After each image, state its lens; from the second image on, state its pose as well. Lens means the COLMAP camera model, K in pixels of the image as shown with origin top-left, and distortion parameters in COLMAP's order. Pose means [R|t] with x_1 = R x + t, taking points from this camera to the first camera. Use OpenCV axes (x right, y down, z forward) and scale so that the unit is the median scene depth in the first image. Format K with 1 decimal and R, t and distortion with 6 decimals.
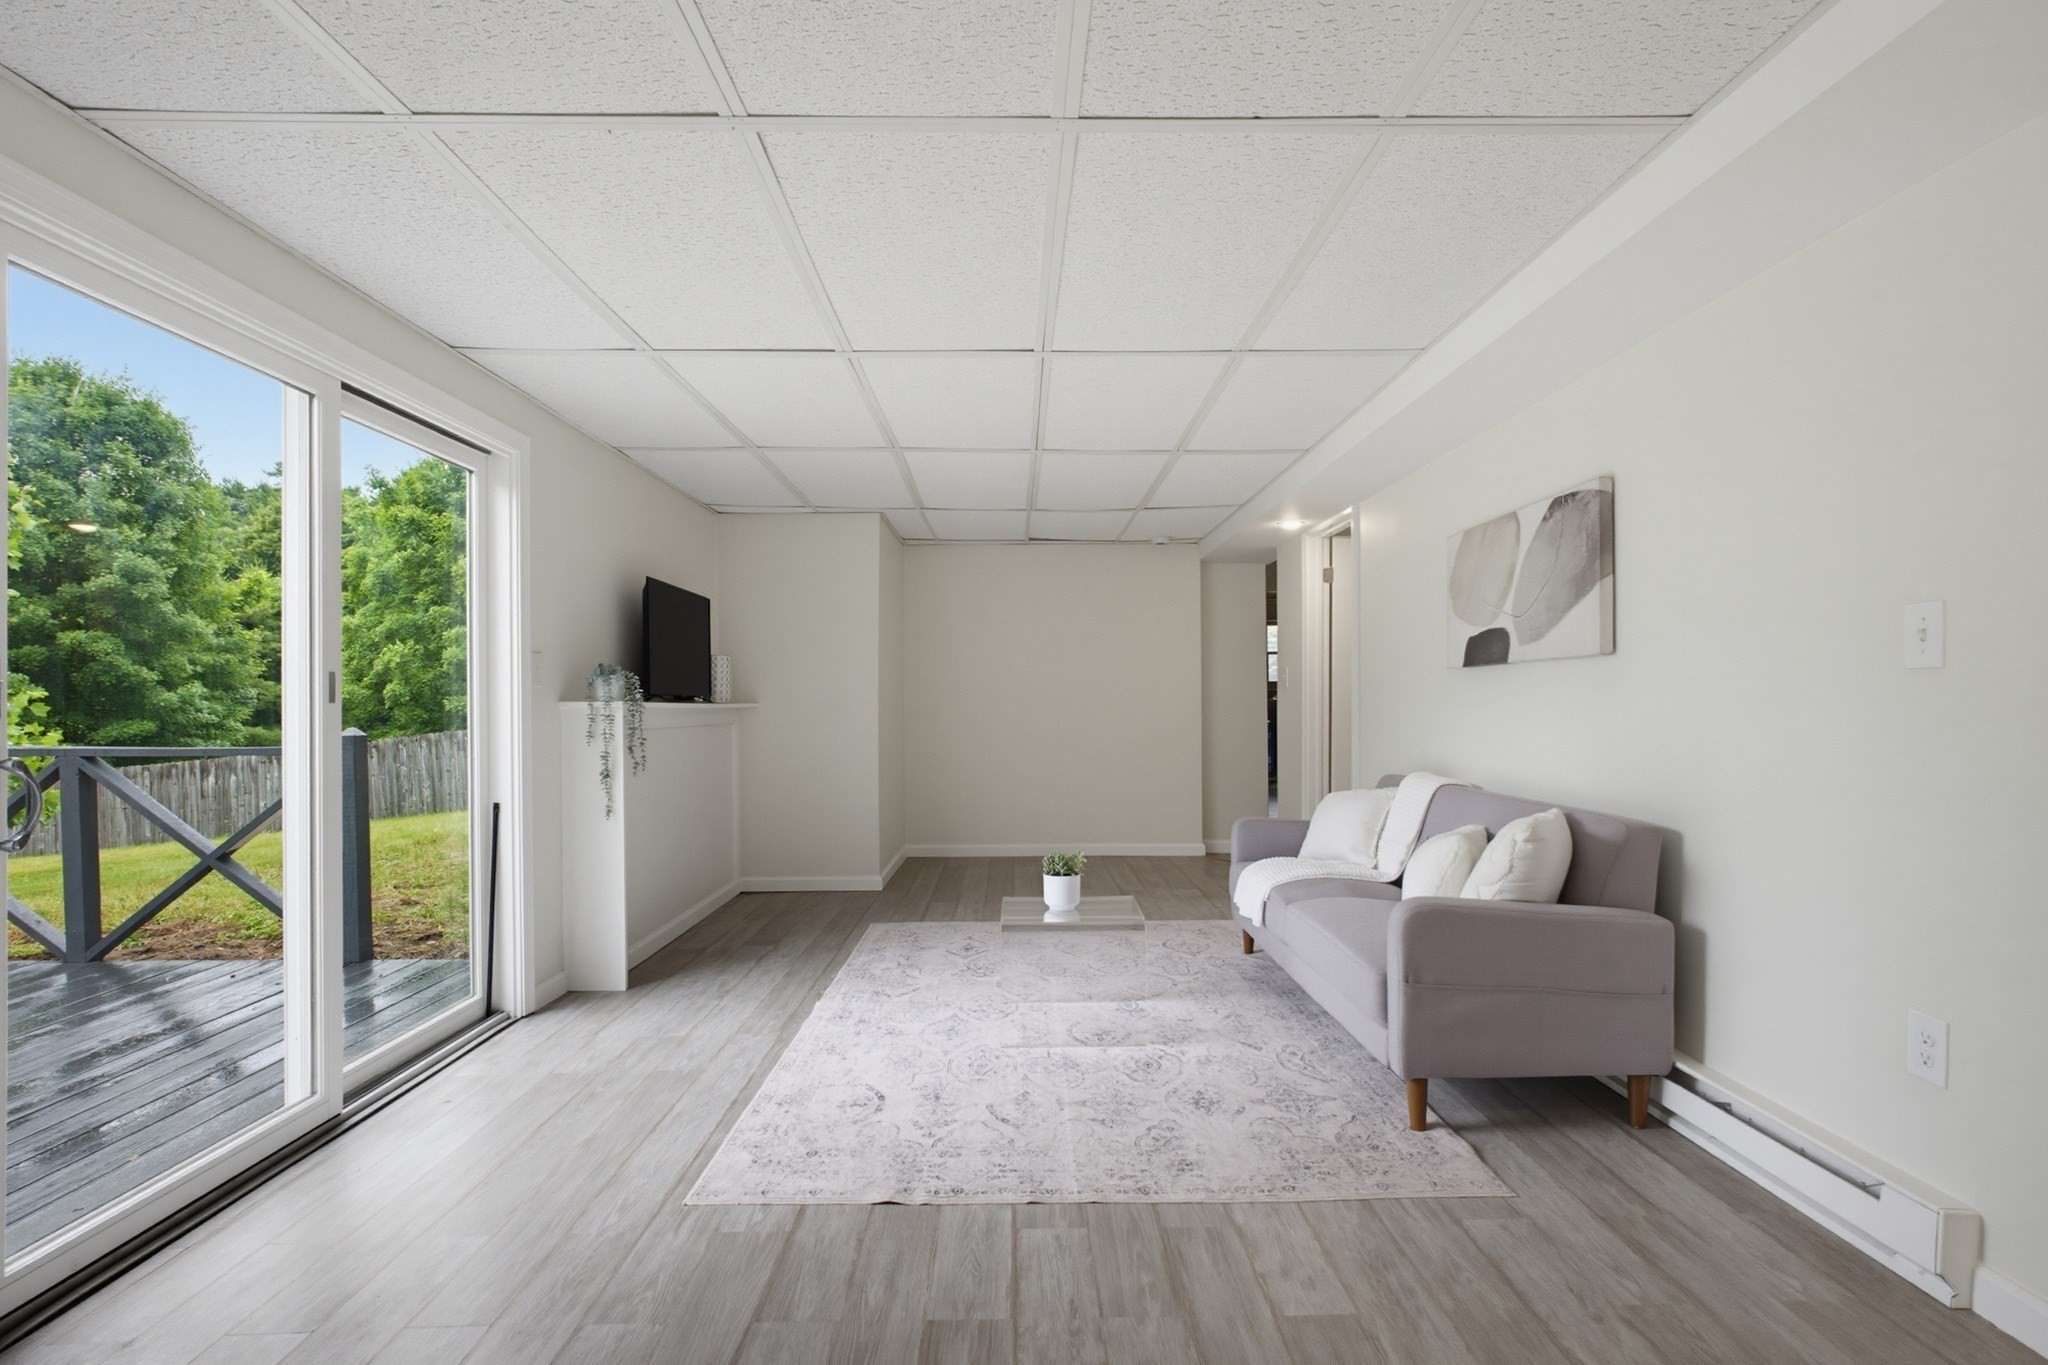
lens RADIAL K [[986.4, 0, 1033.1], [0, 986.4, 700.0], [0, 0, 1]] dist [-0.018823, 0.007625]
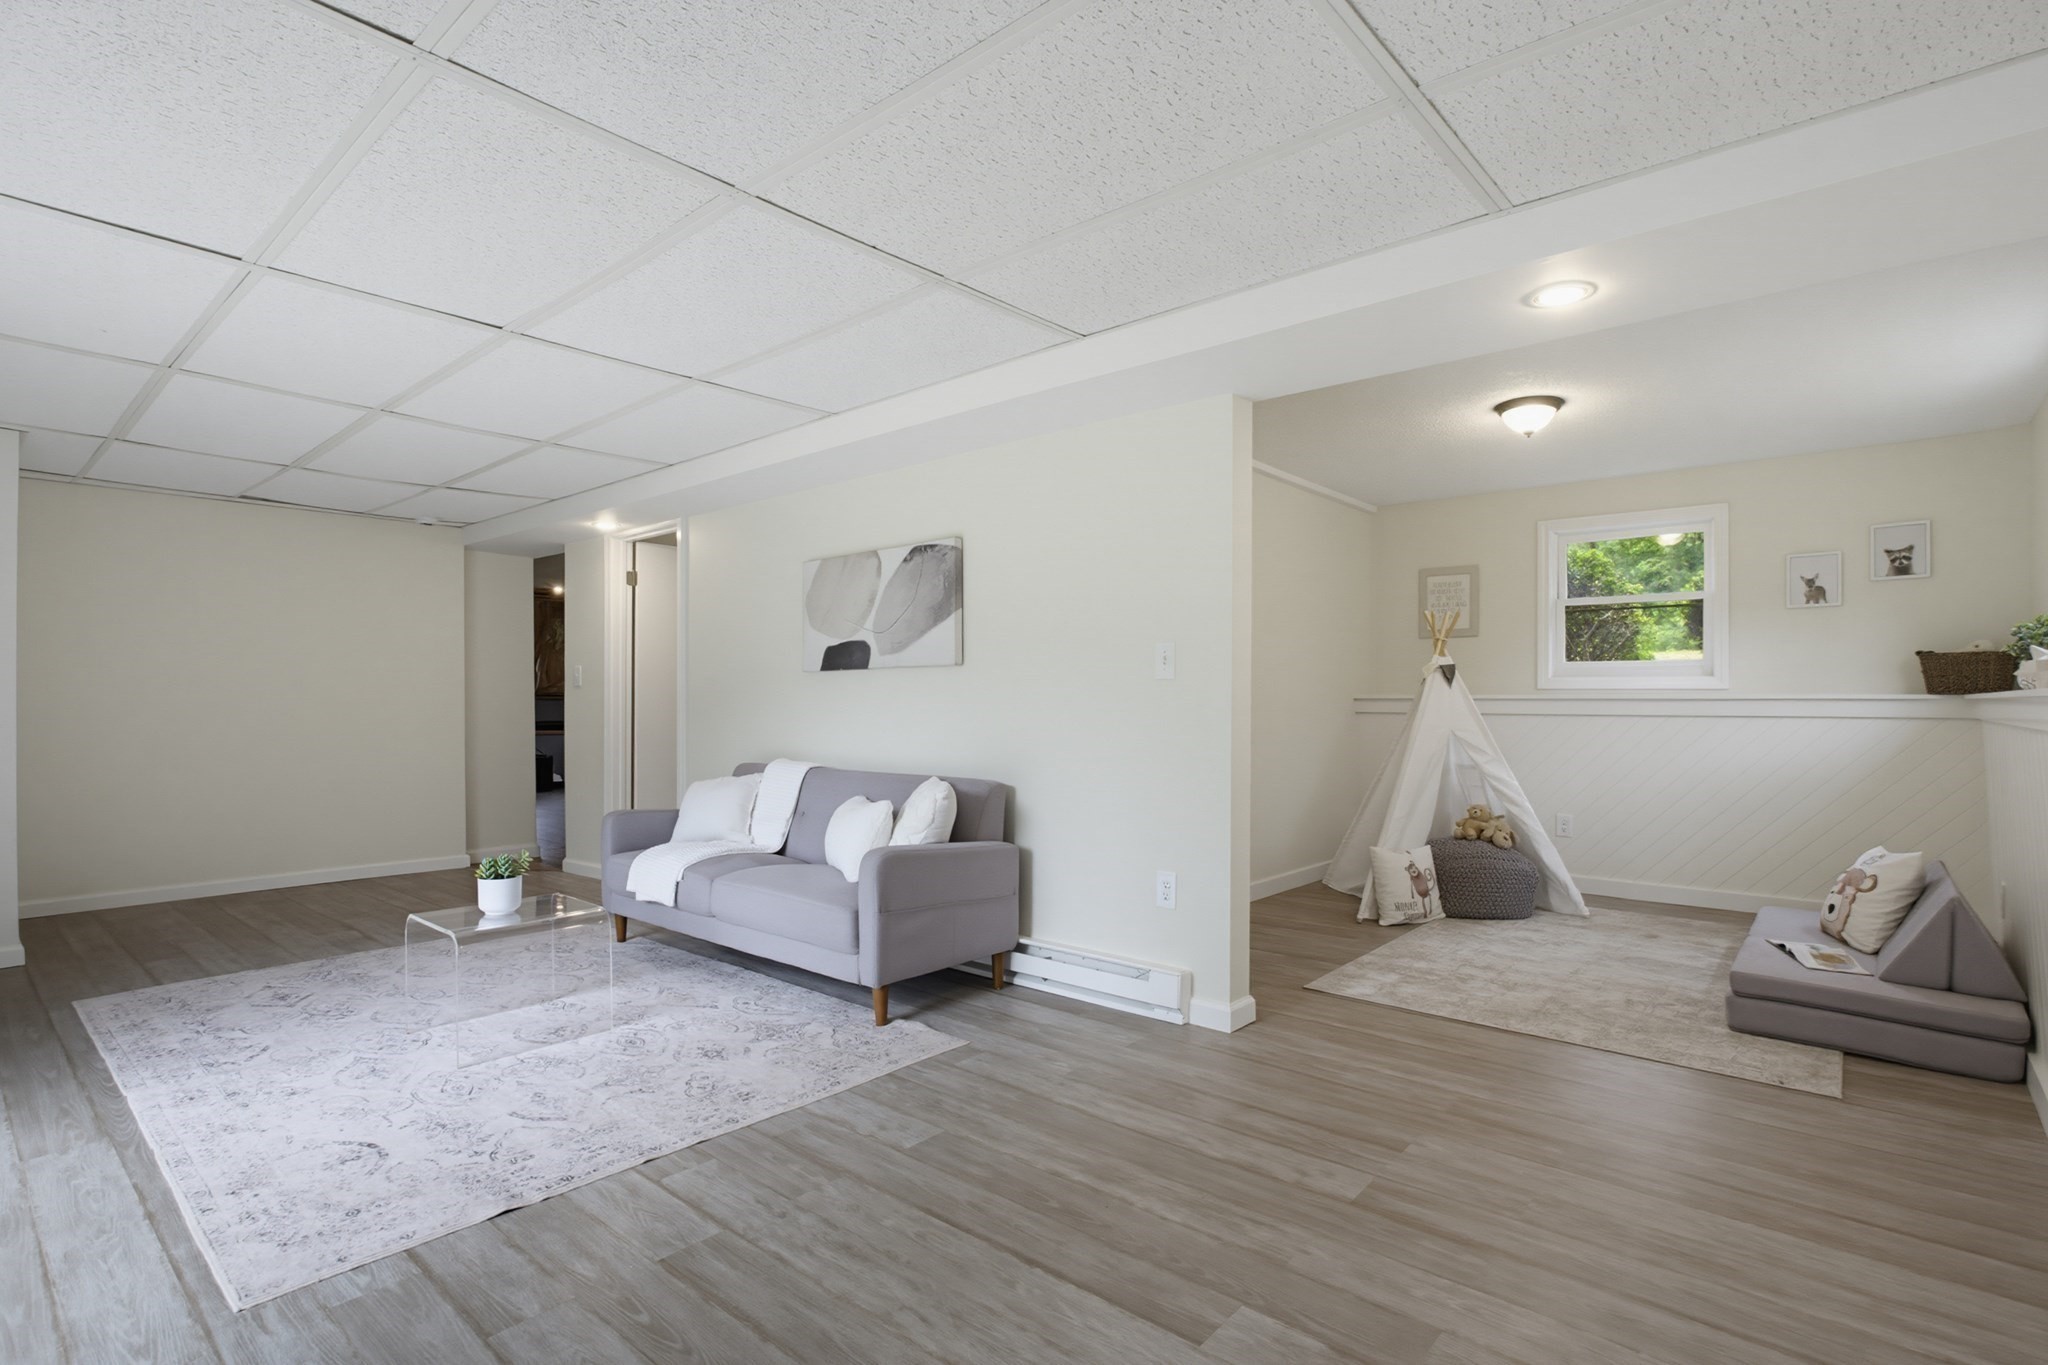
lens RADIAL K [[986.4, 0, 1036.5], [0, 986.4, 710.6], [0, 0, 1]] dist [-0.018823, 0.007625]
pose [[0.667233, -0.005214, 0.744831, -0.388988], [-0.001142, 0.999967, 0.008023, 0.008127], [-0.744848, -0.006204, 0.667205, -0.021297]]
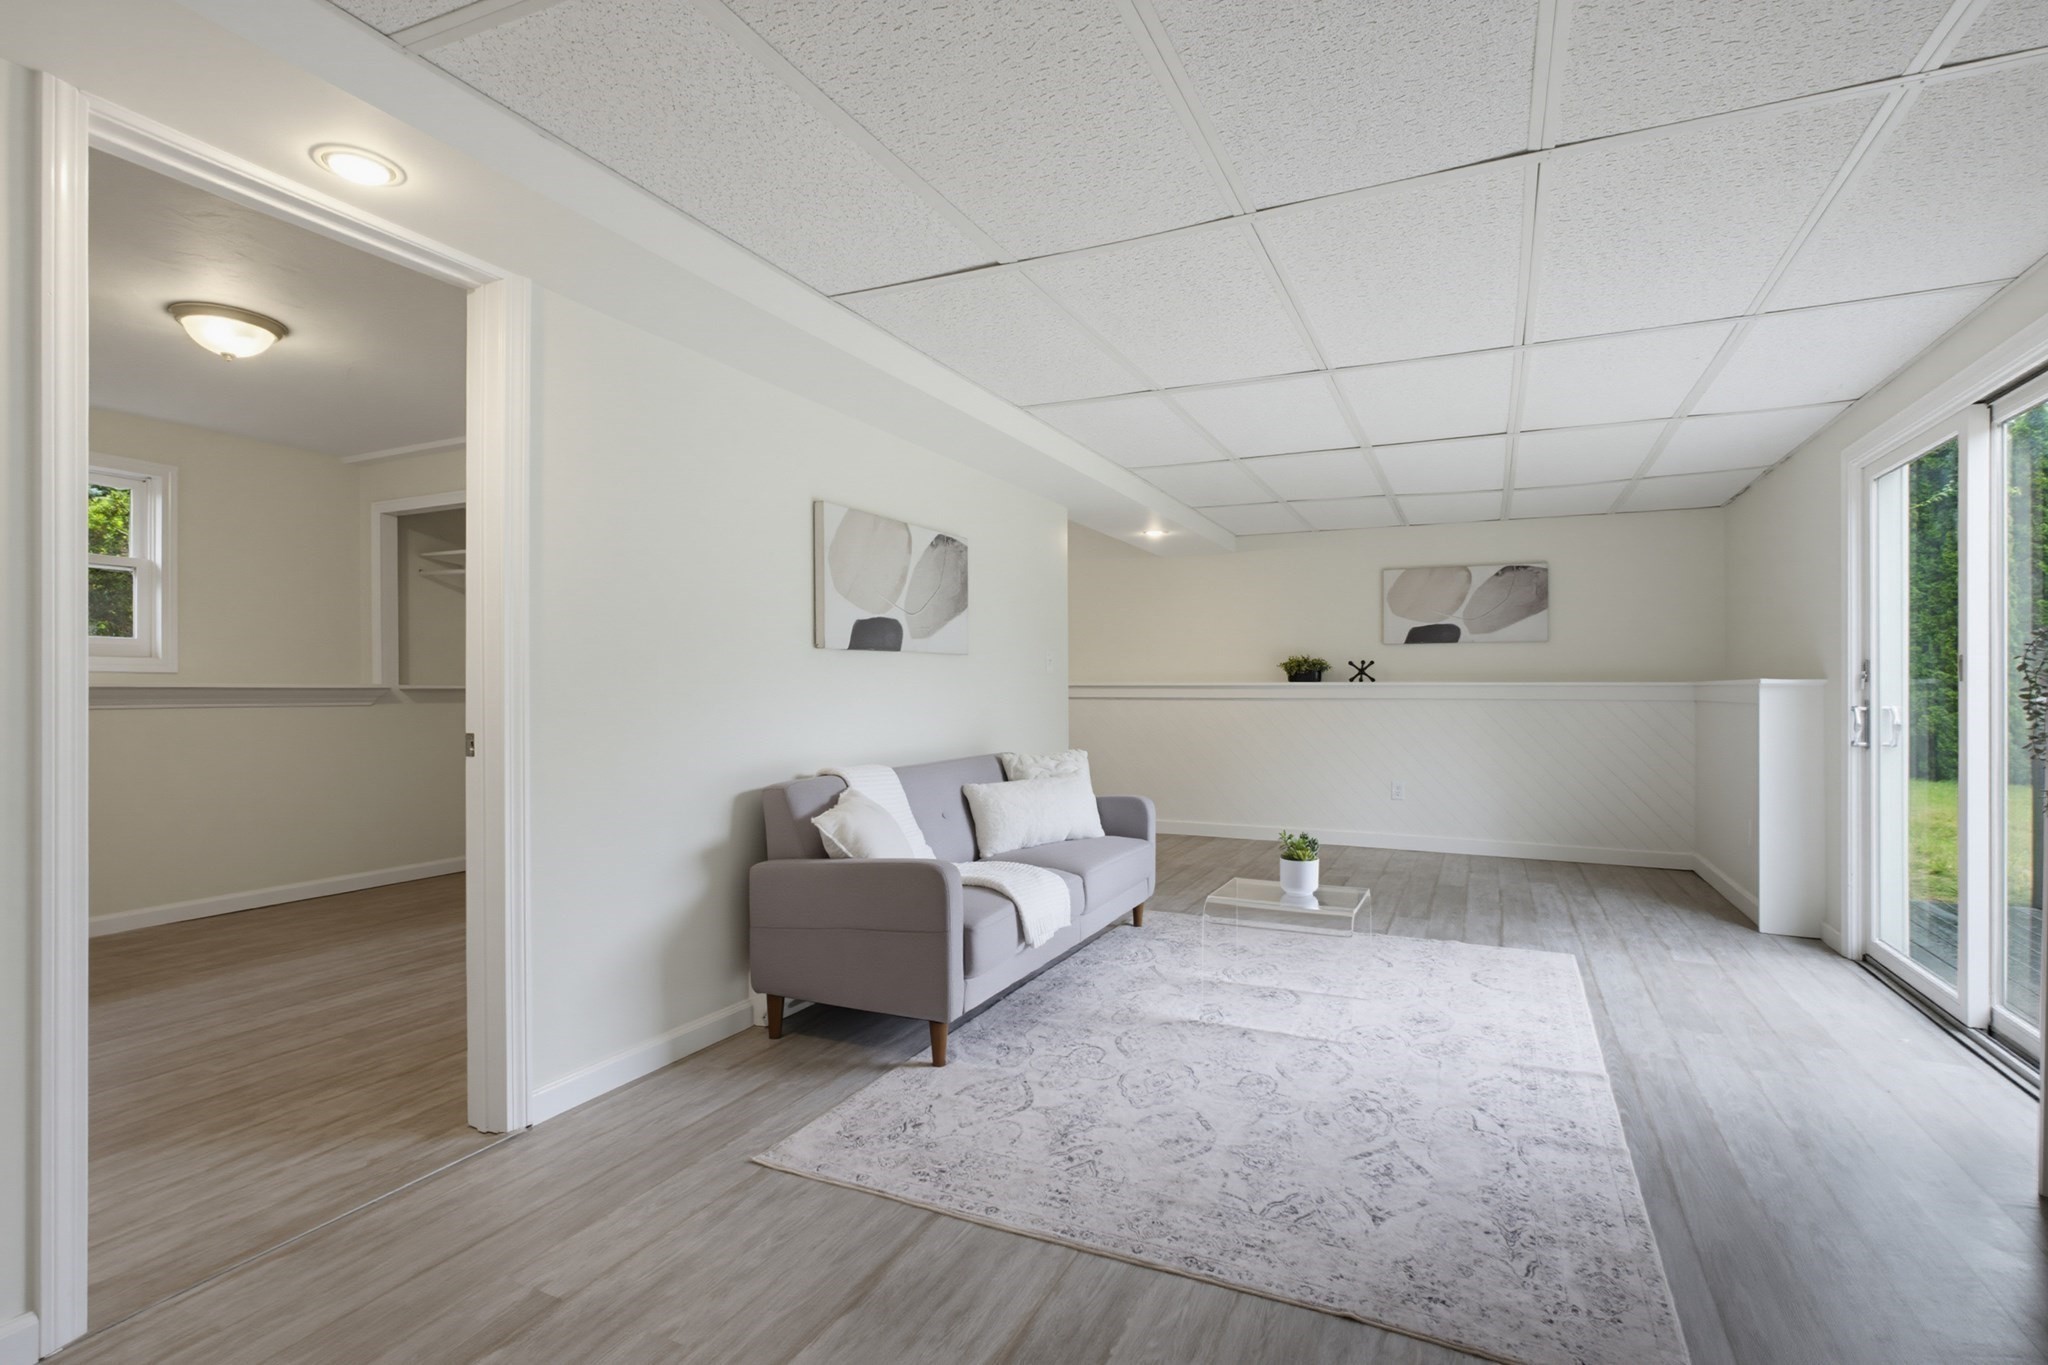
lens RADIAL K [[986.4, 0, 1036.9], [0, 986.4, 688.3], [0, 0, 1]] dist [-0.018823, 0.007625]
pose [[-0.900418, 0.004496, 0.435002, -0.191468], [0.003326, 0.999989, -0.003450, 0.011928], [-0.435013, -0.001659, -0.900423, 2.348926]]
